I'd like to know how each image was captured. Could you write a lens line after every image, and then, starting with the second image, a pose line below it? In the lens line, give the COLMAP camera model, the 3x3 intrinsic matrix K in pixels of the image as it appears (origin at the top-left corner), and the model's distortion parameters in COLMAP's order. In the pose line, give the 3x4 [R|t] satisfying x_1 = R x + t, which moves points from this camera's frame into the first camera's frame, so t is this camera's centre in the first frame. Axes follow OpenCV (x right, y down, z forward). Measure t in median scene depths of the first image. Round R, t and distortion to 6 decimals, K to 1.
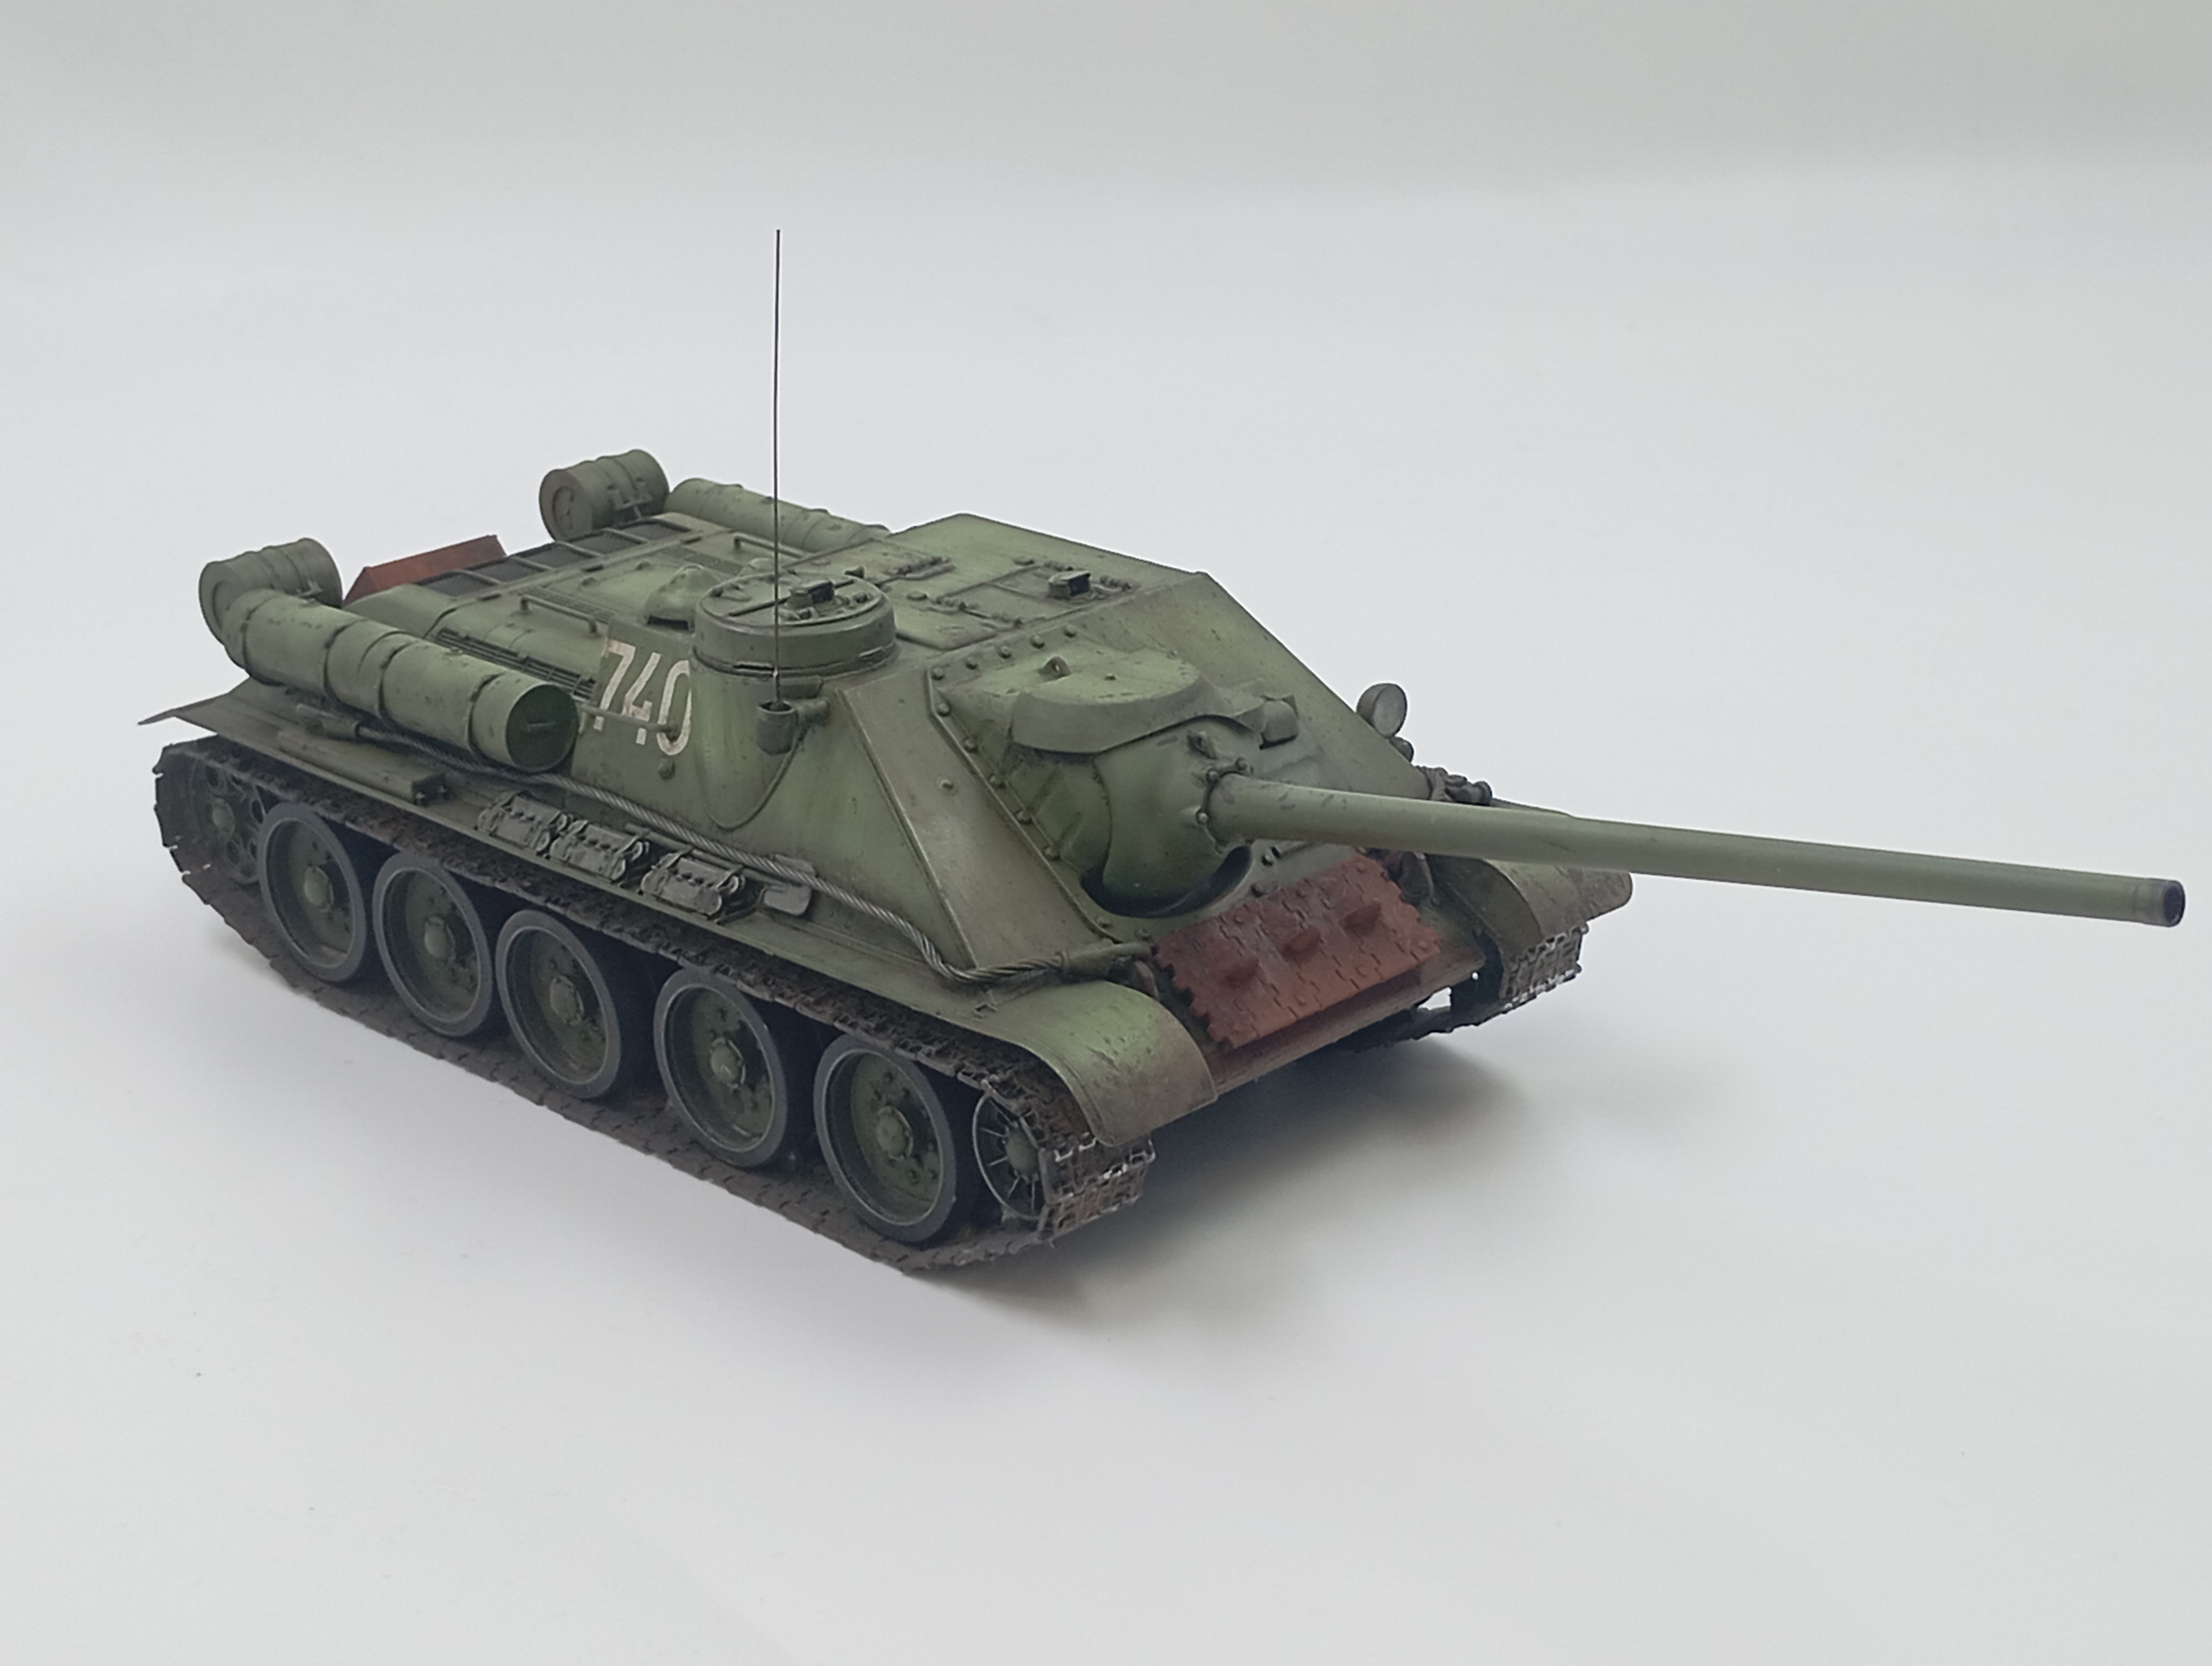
lens RADIAL K [[3723.2, 0, 1110.8], [0, 3723.2, 842.6], [0, 0, 1]] dist [0.074664, 0.000000]
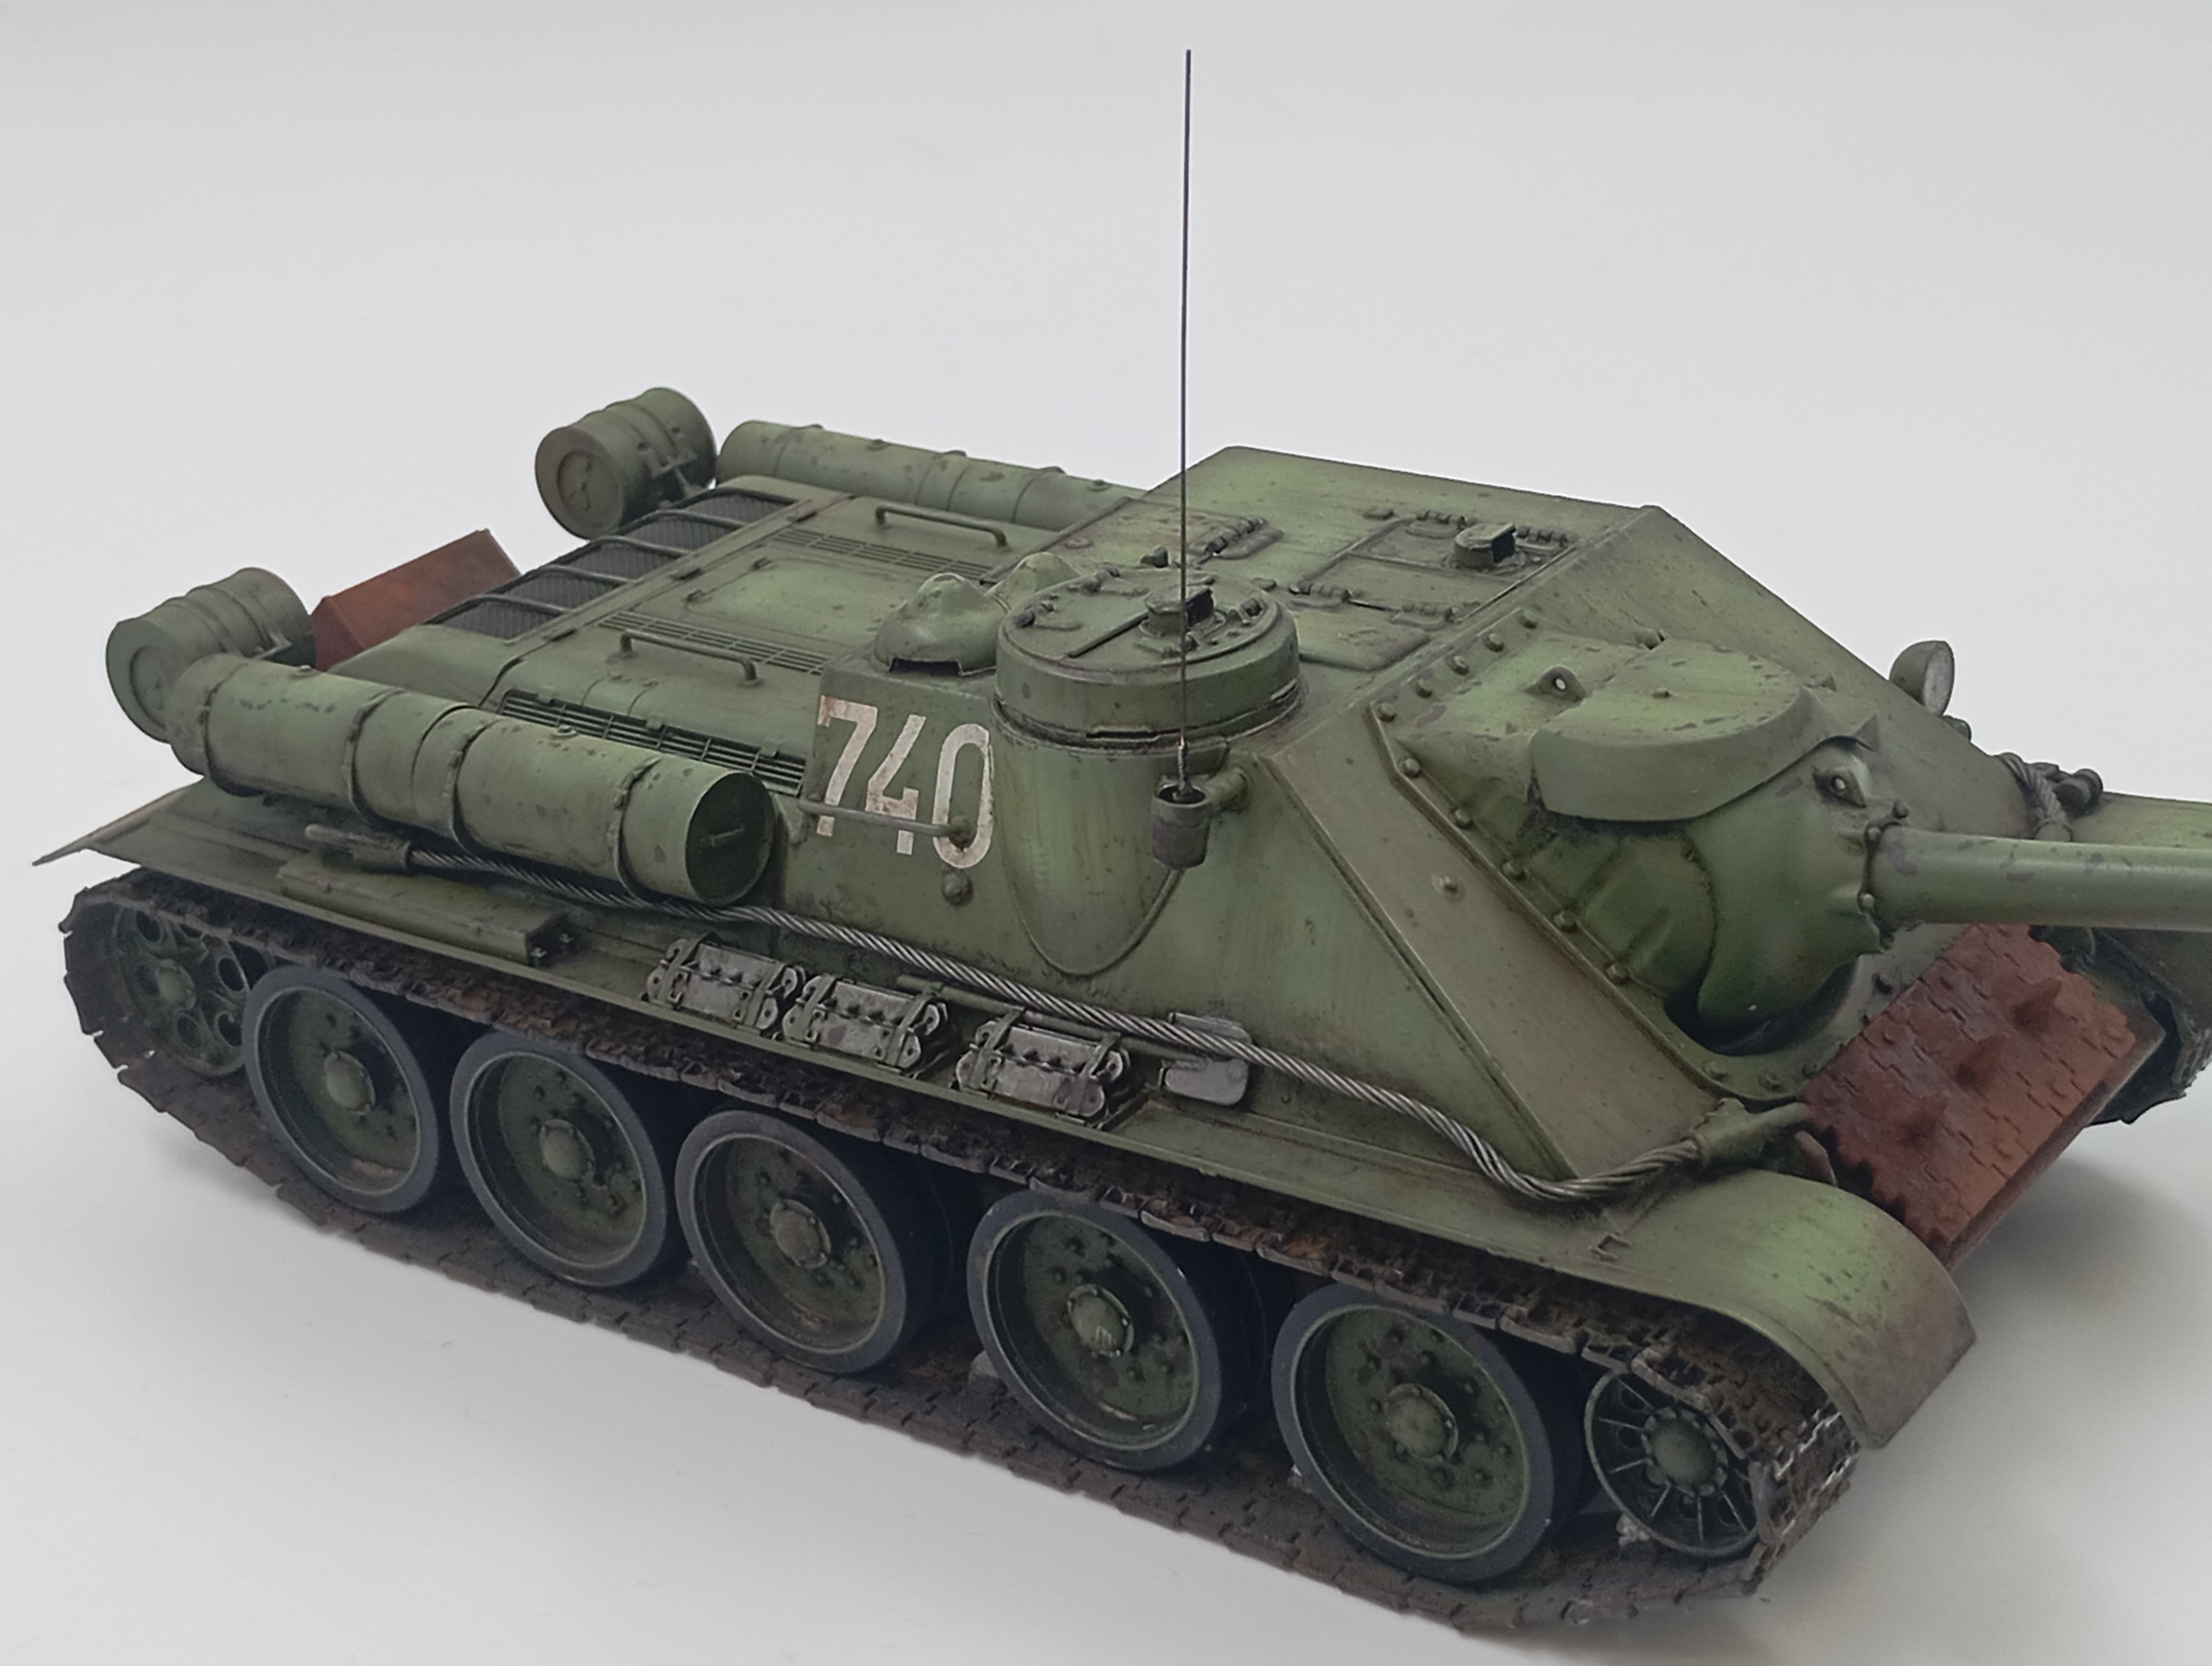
lens RADIAL K [[3723.2, 0, 1103.9], [0, 3723.2, 857.0], [0, 0, 1]] dist [0.074664, 0.000000]
pose [[0.986232, -0.107823, 0.125381, -0.174098], [0.100871, 0.993055, 0.060547, -0.062298], [-0.131039, -0.047066, 0.990259, 0.339970]]
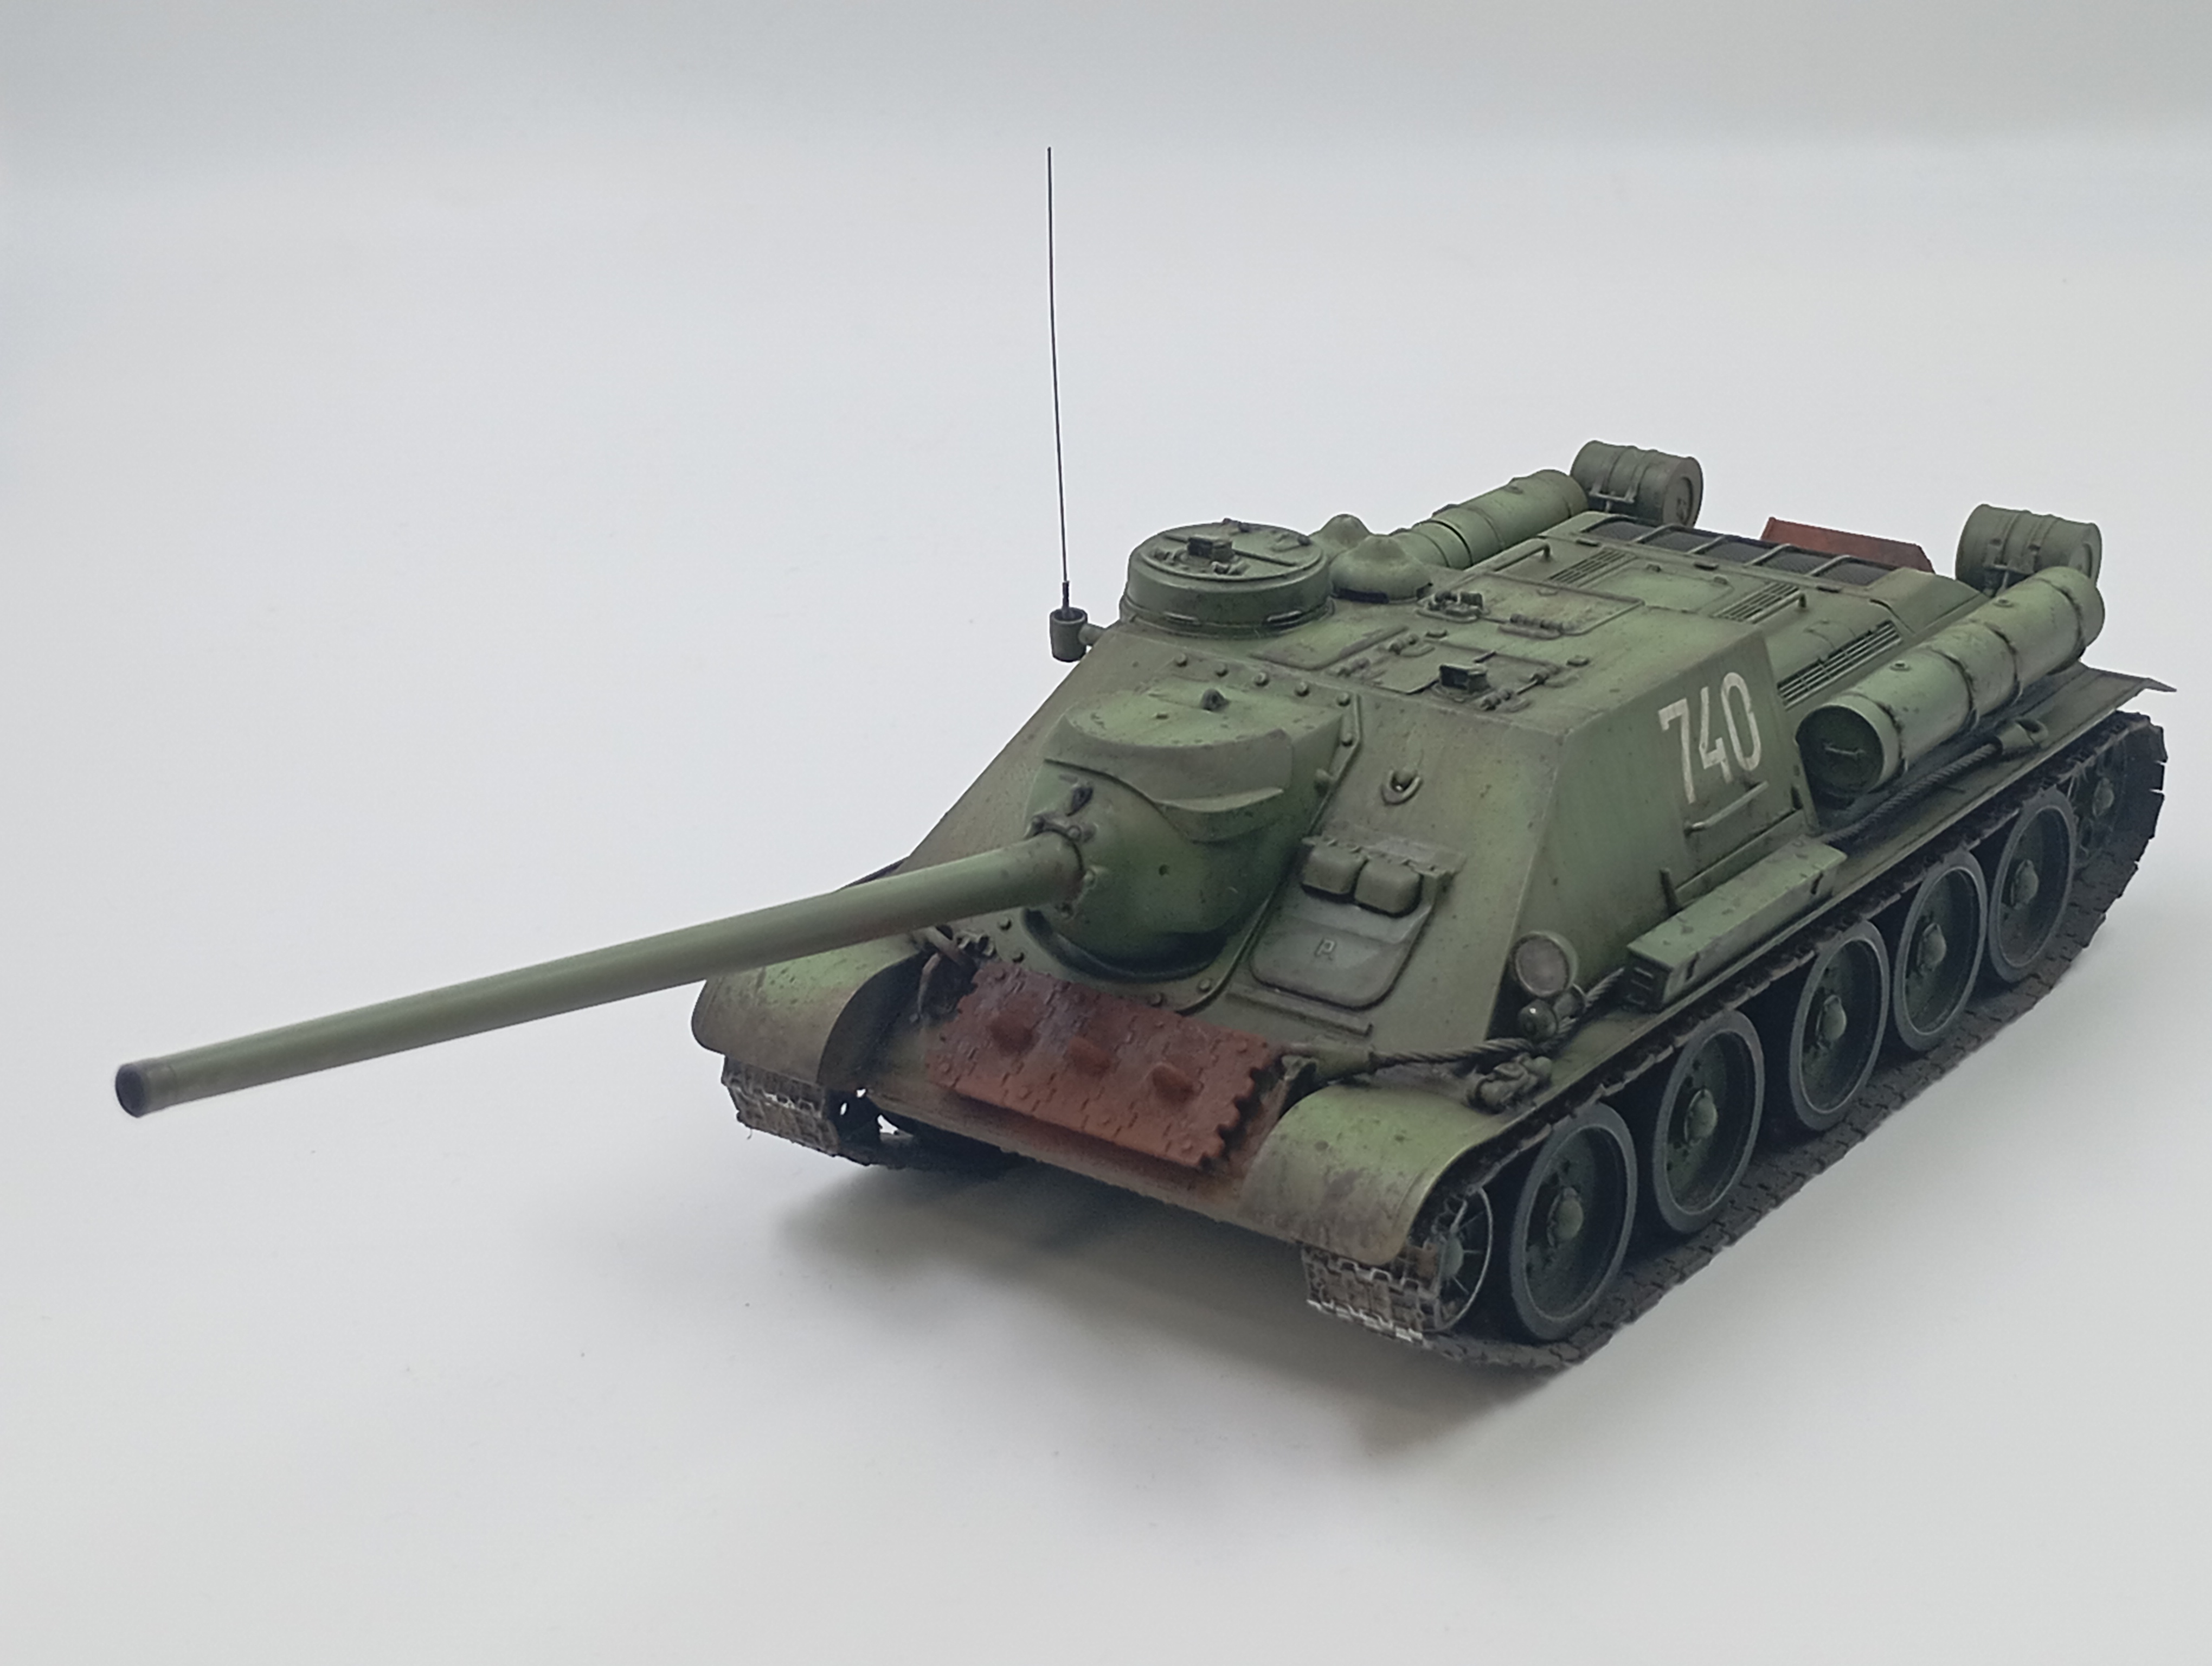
lens RADIAL K [[3723.2, 0, 1104.7], [0, 3723.2, 822.5], [0, 0, 1]] dist [0.074664, 0.000000]
pose [[0.128604, 0.383506, -0.914540, 0.809696], [-0.349452, 0.880571, 0.320121, -0.295975], [0.928086, 0.278419, 0.247262, 0.726947]]
